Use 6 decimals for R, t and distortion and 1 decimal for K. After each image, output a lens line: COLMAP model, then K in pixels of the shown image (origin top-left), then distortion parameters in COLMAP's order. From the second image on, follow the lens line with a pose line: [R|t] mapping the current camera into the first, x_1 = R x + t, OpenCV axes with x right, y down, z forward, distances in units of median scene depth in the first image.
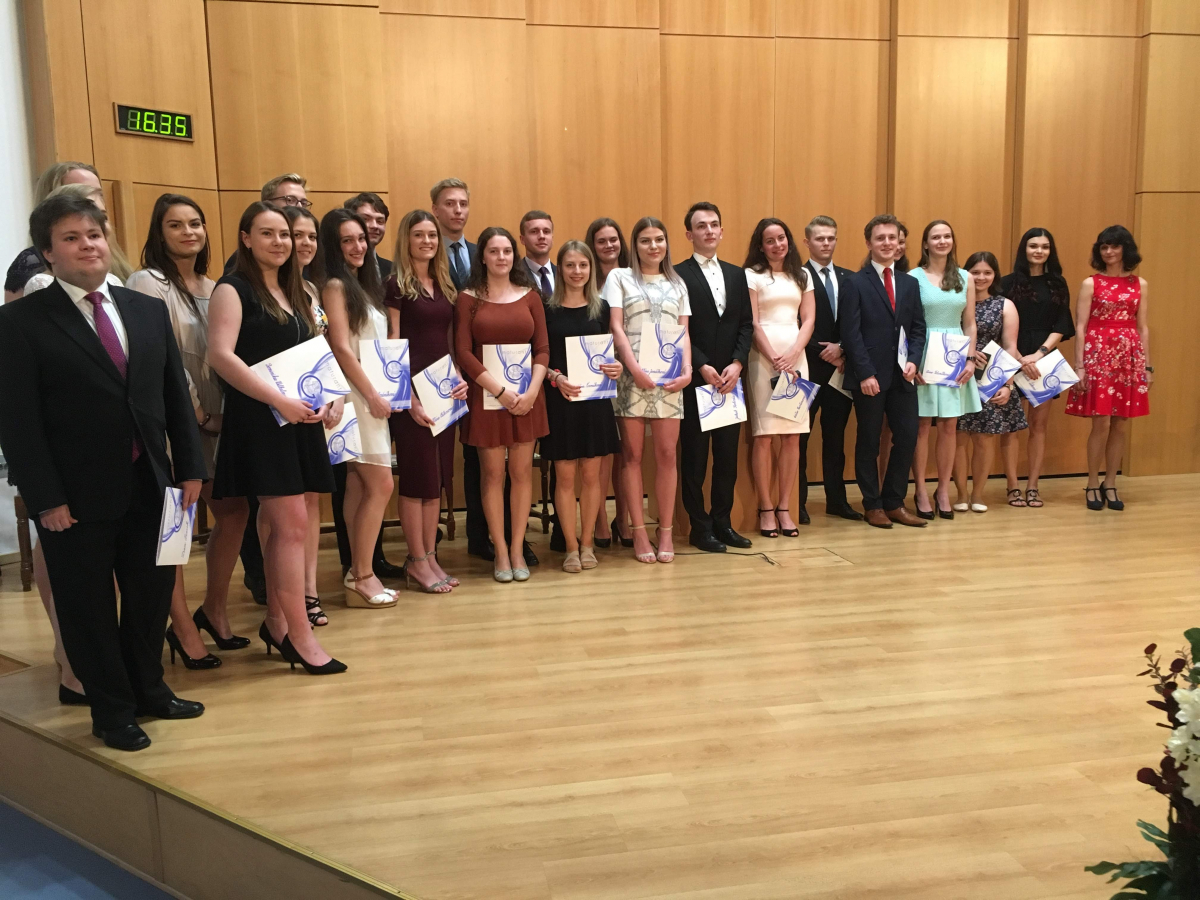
lens RADIAL K [[1013.7, 0, 600.0], [0, 1013.7, 450.0], [0, 0, 1]] dist [0.069812, -0.085392]
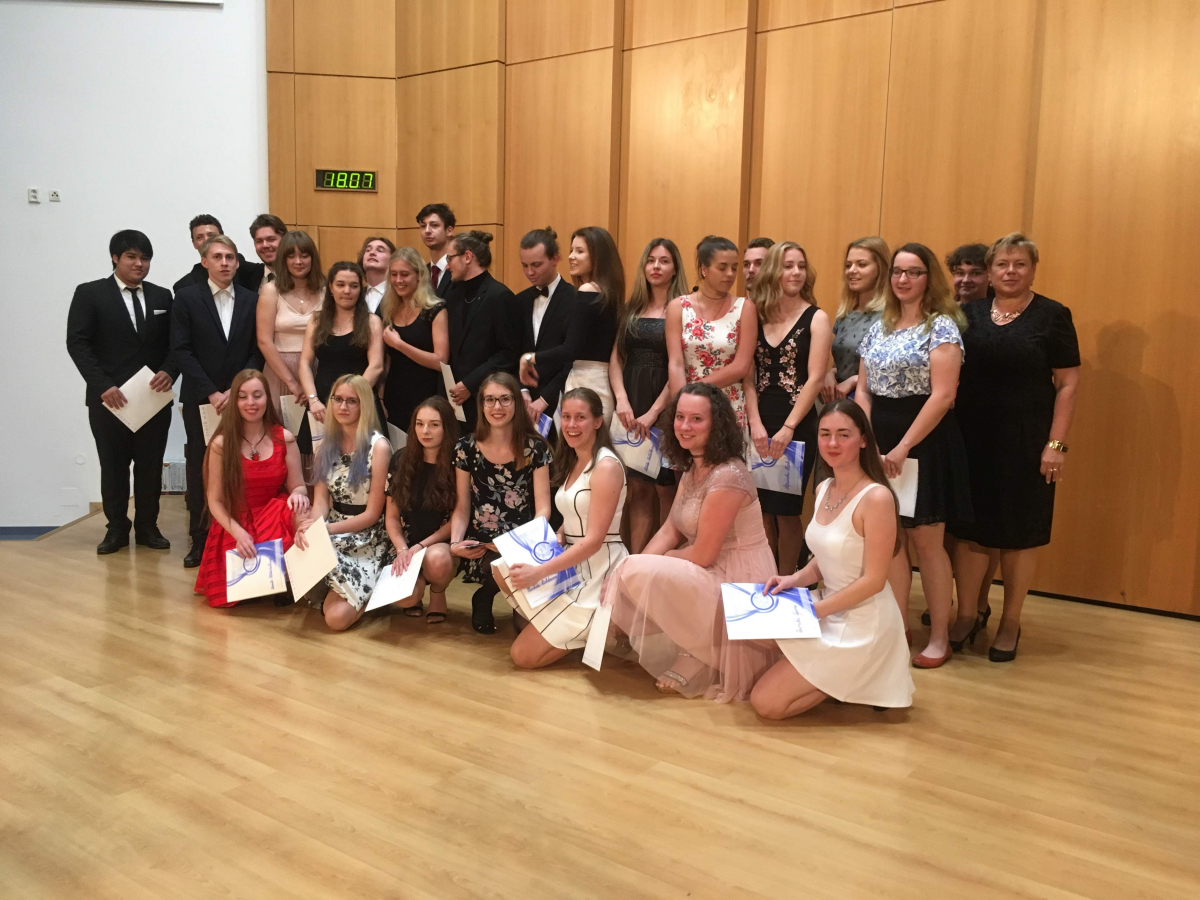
lens RADIAL K [[1013.7, 0, 600.0], [0, 1013.7, 450.0], [0, 0, 1]] dist [0.069812, -0.085392]
pose [[0.673130, 0.118950, -0.729895, 0.805263], [-0.134603, 0.990200, 0.037237, -0.070345], [0.727171, 0.073181, 0.682544, 0.377654]]
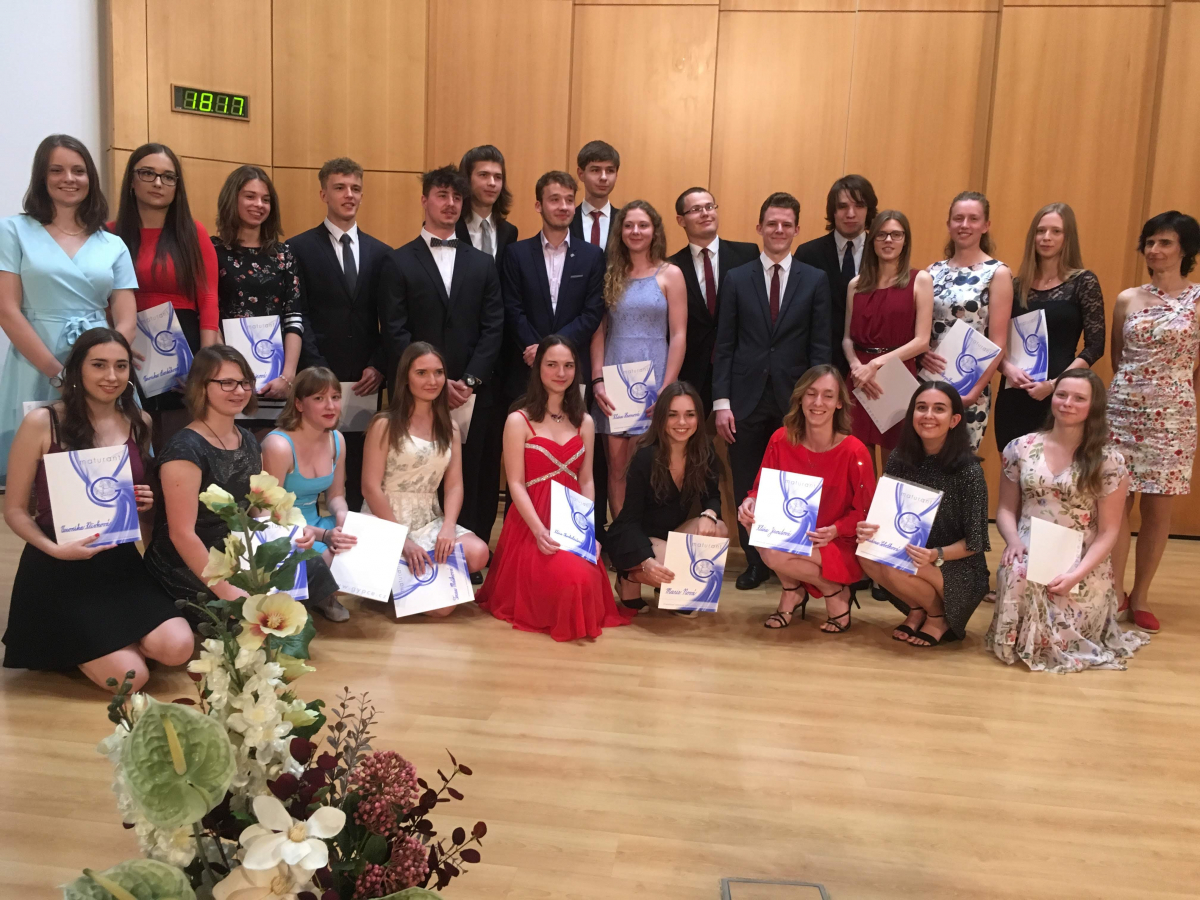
lens RADIAL K [[1012.1, 0, 599.6], [0, 1012.1, 480.2], [0, 0, 1]] dist [-0.070133, 0.113017]
pose [[0.946096, 0.112606, -0.303680, 0.332567], [-0.108537, 0.993630, 0.030303, 0.002074], [0.305158, 0.004291, 0.952292, 0.119329]]
